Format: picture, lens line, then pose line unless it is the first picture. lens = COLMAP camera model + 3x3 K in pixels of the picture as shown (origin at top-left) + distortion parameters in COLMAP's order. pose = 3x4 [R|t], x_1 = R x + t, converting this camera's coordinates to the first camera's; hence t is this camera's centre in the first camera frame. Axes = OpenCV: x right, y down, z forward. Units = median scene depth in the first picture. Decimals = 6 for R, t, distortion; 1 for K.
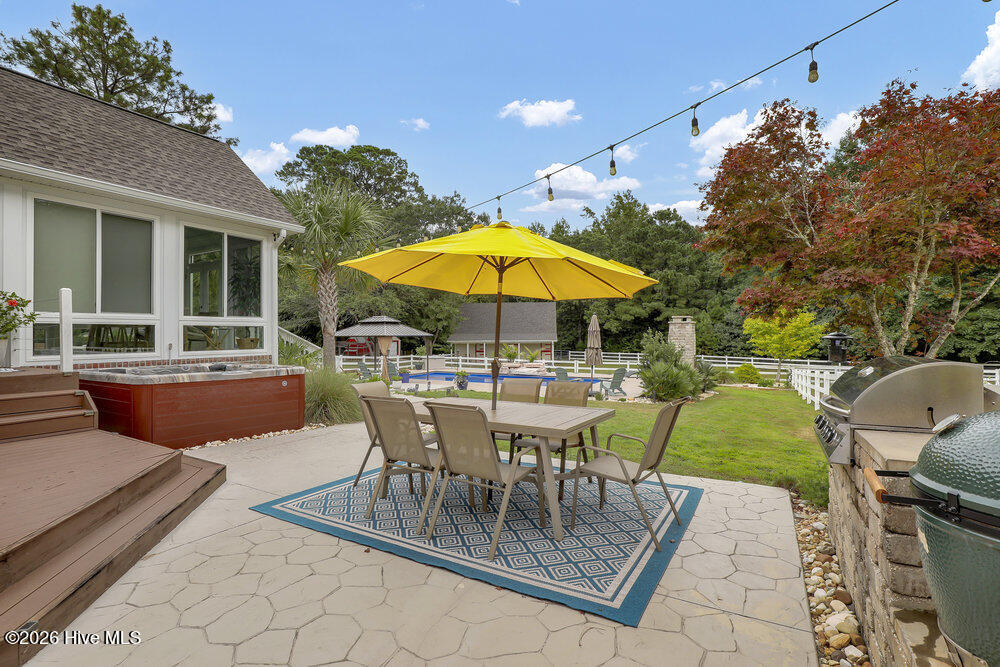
lens RADIAL K [[473.4, 0, 499.3], [0, 473.4, 338.2], [0, 0, 1]] dist [-0.035572, 0.001086]
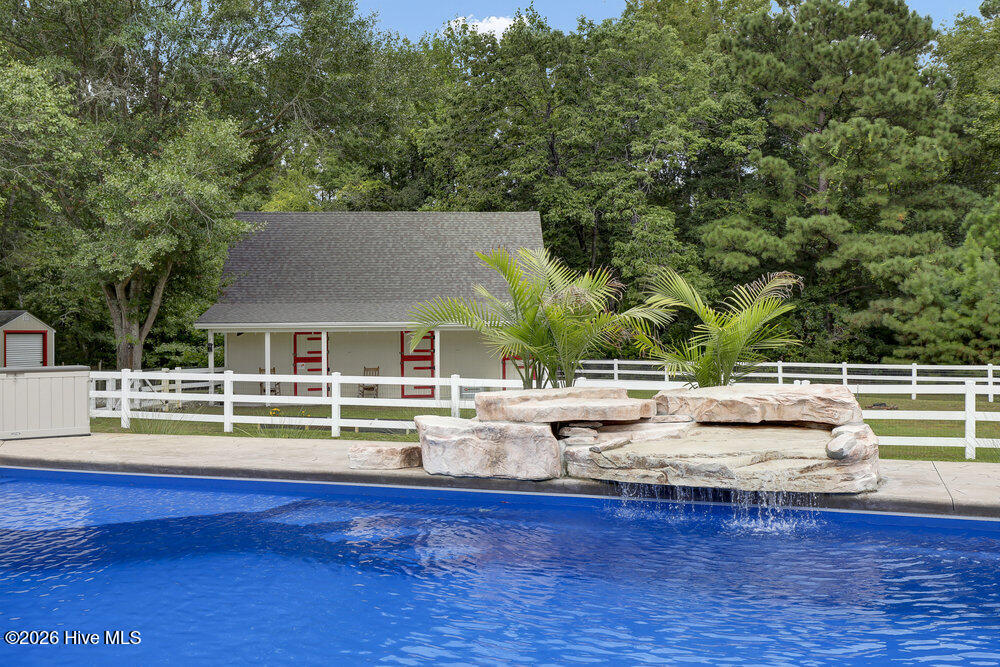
lens RADIAL K [[955.4, 0, 505.2], [0, 955.4, 332.9], [0, 0, 1]] dist [0.050577, -0.006144]
pose [[0.986842, -0.002738, 0.161664, -0.016487], [0.004921, 0.999902, -0.013106, 0.021368], [-0.161613, 0.013729, 0.986759, 0.392027]]
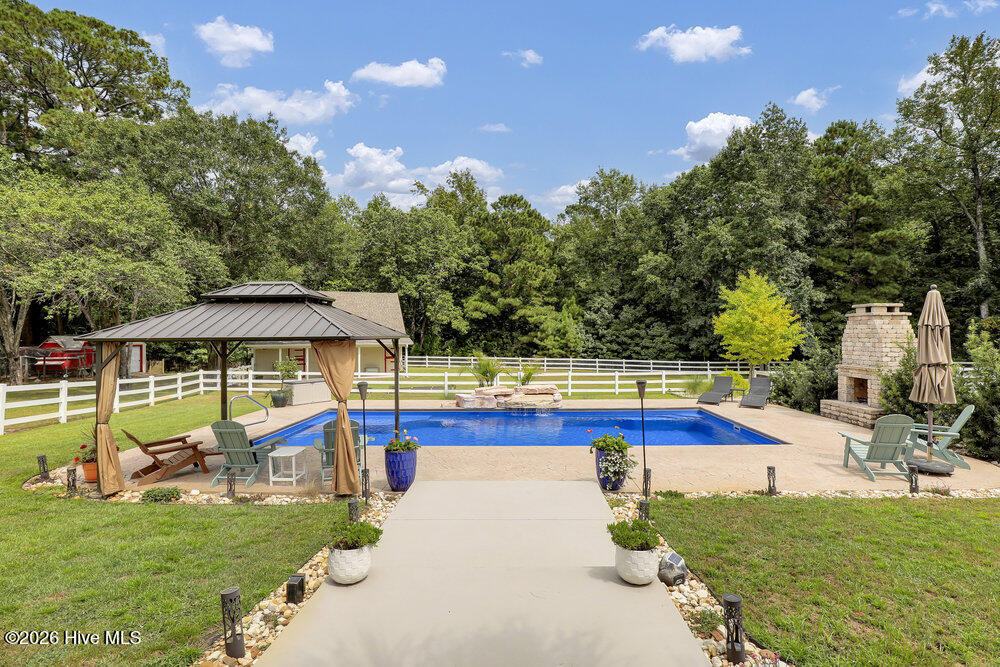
lens RADIAL K [[480.5, 0, 508.0], [0, 480.5, 334.5], [0, 0, 1]] dist [-0.026189, 0.000374]
pose [[0.874160, 0.001328, 0.485636, -0.120147], [0.003445, 0.999954, -0.008935, -0.001497], [-0.485626, 0.009483, 0.874115, 0.265577]]
